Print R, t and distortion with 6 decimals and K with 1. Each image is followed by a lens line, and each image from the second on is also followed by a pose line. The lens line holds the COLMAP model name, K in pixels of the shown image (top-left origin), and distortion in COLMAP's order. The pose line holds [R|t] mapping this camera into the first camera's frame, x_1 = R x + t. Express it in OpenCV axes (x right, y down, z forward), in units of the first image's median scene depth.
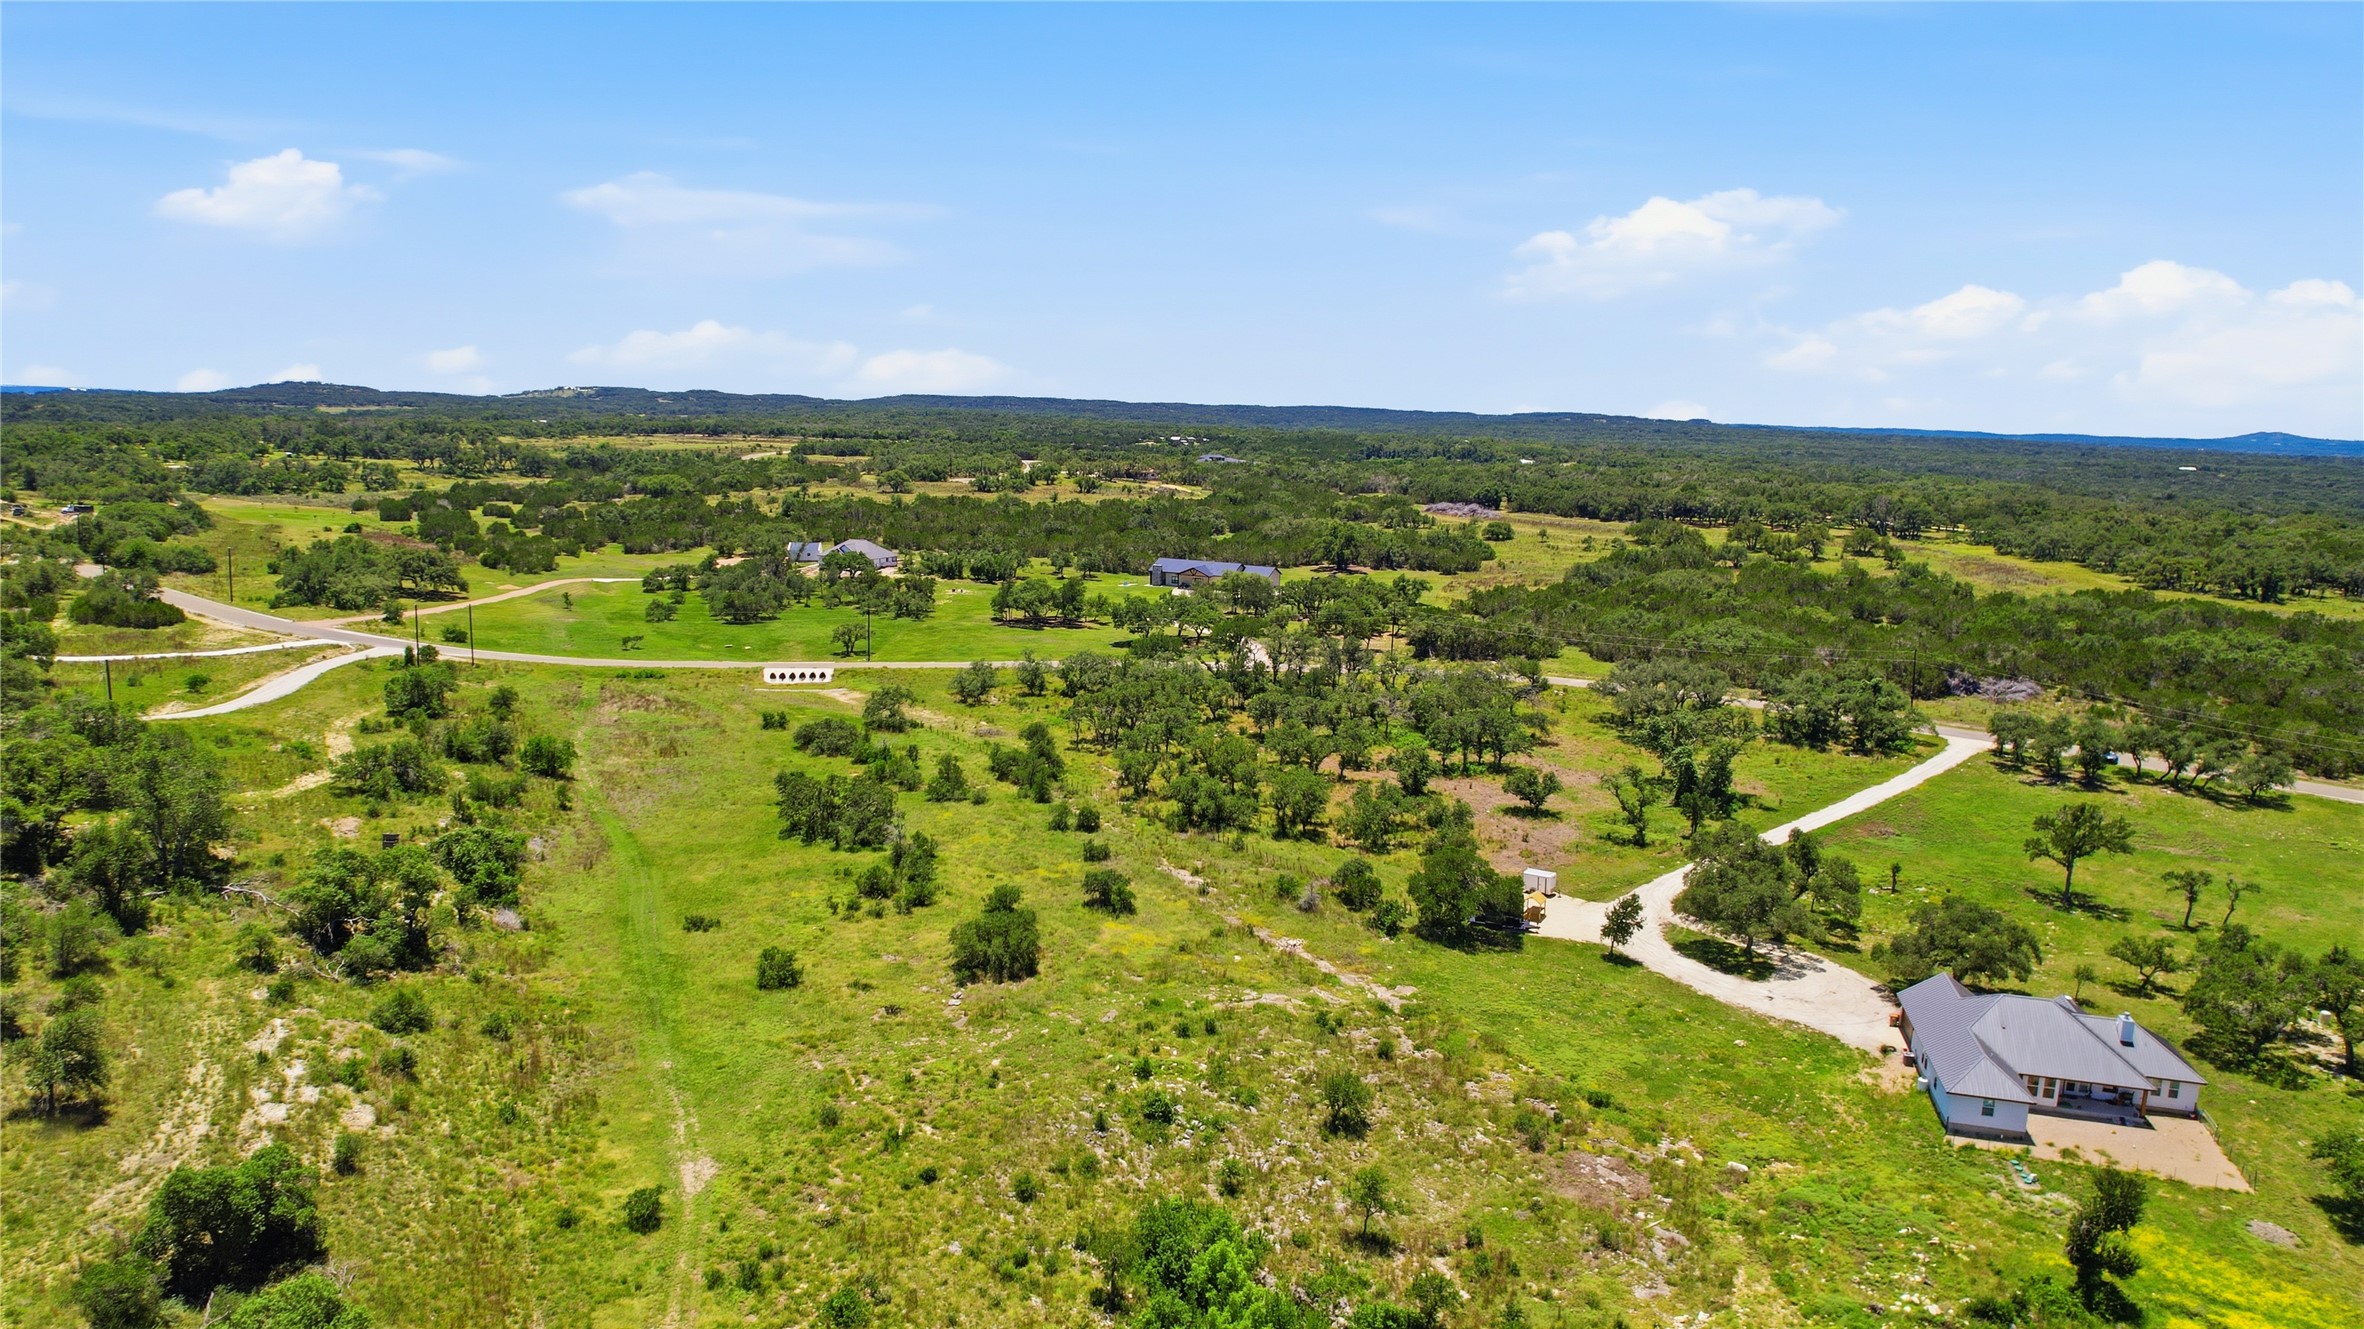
lens RADIAL K [[1521.7, 0, 1178.4], [0, 1521.7, 650.6], [0, 0, 1]] dist [-0.069193, 0.064212]
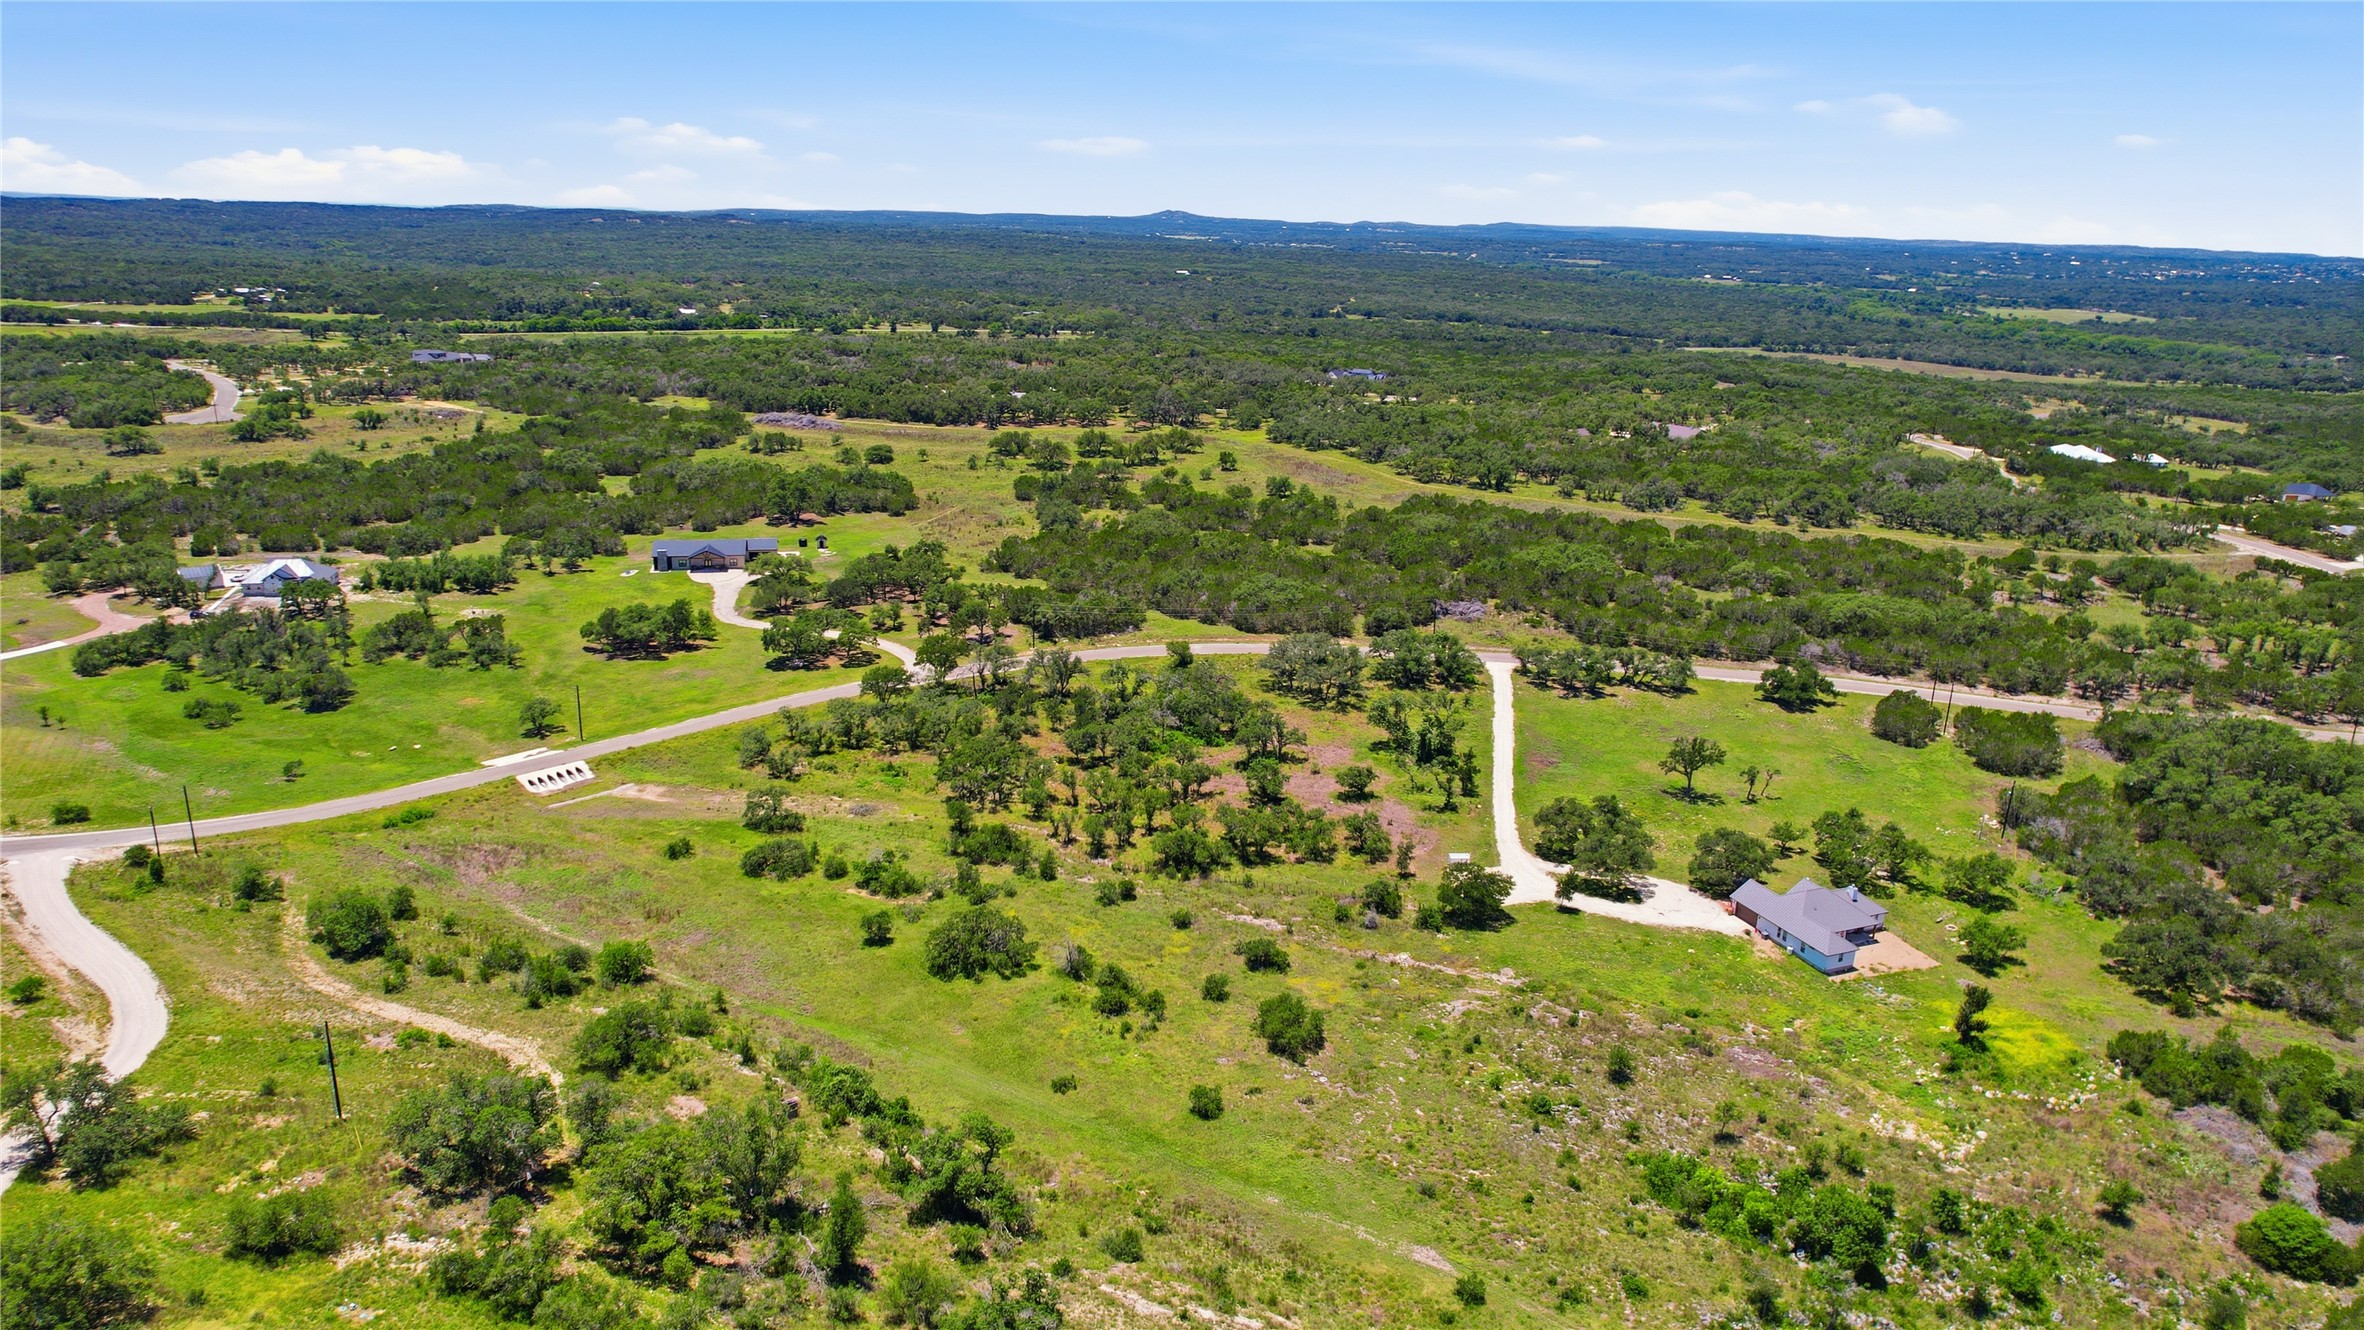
lens RADIAL K [[1521.7, 0, 1193.0], [0, 1521.7, 653.2], [0, 0, 1]] dist [-0.069193, 0.064212]
pose [[0.800066, -0.168364, 0.575802, -0.784337], [0.084636, 0.981889, 0.169504, -0.318510], [-0.593912, -0.086881, 0.799825, -0.004462]]
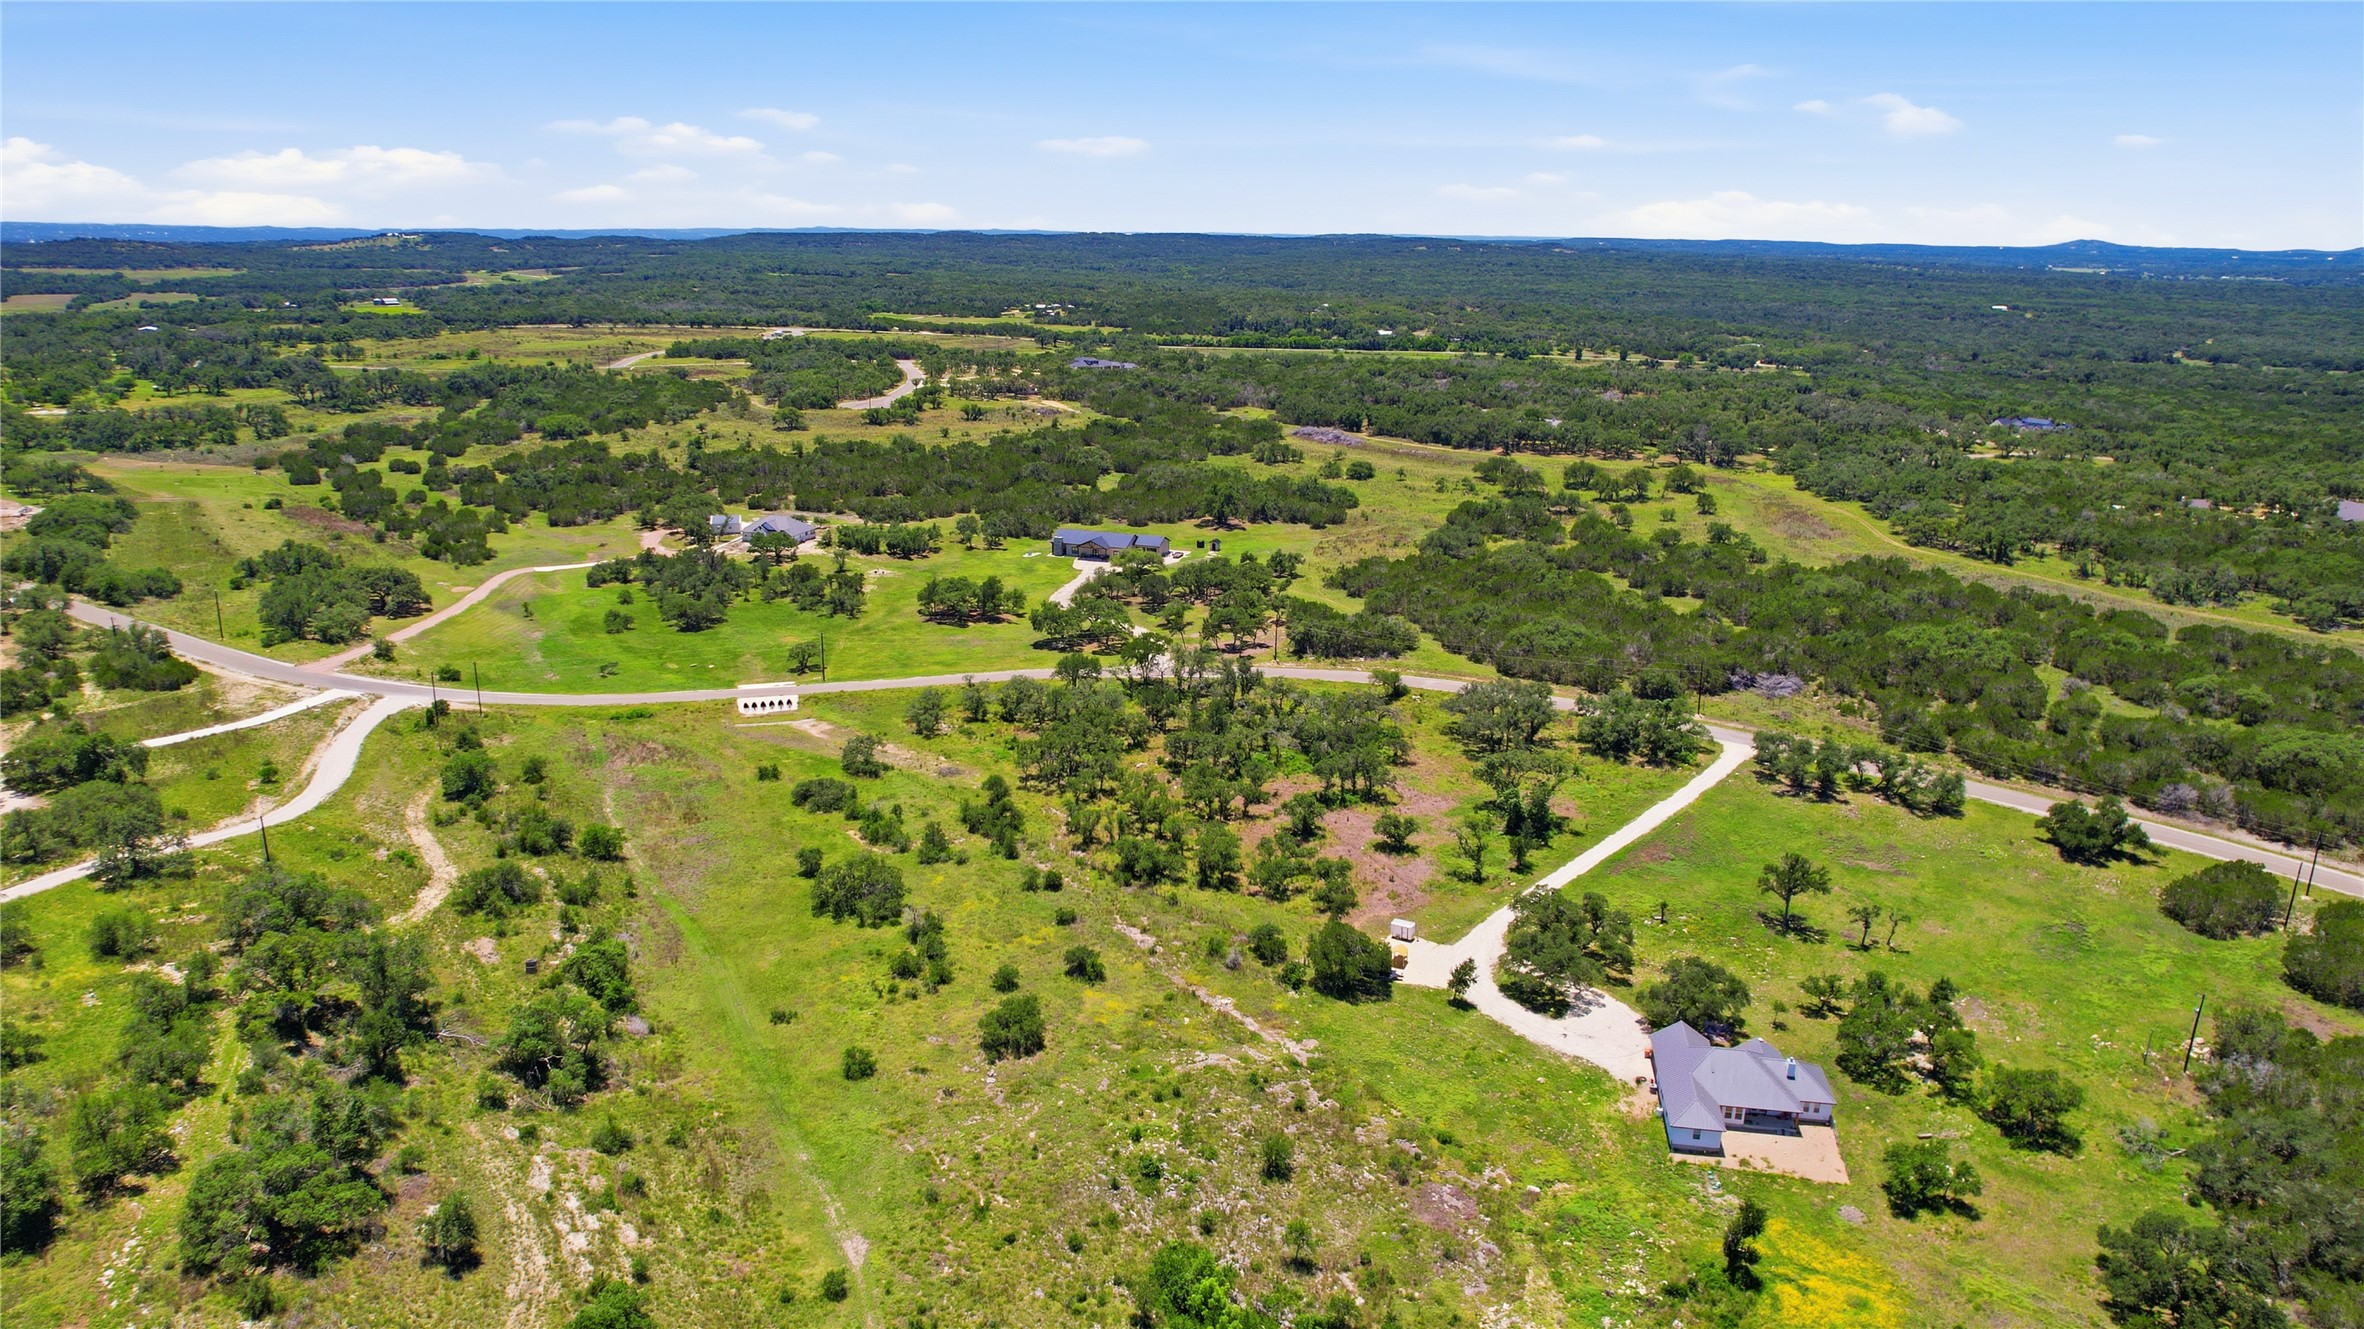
lens RADIAL K [[1521.7, 0, 1179.4], [0, 1521.7, 659.1], [0, 0, 1]] dist [-0.069193, 0.064212]
pose [[0.995368, -0.038146, 0.088247, -0.066747], [0.026992, 0.991878, 0.124296, -0.256542], [-0.092272, -0.121338, 0.988313, -0.274603]]
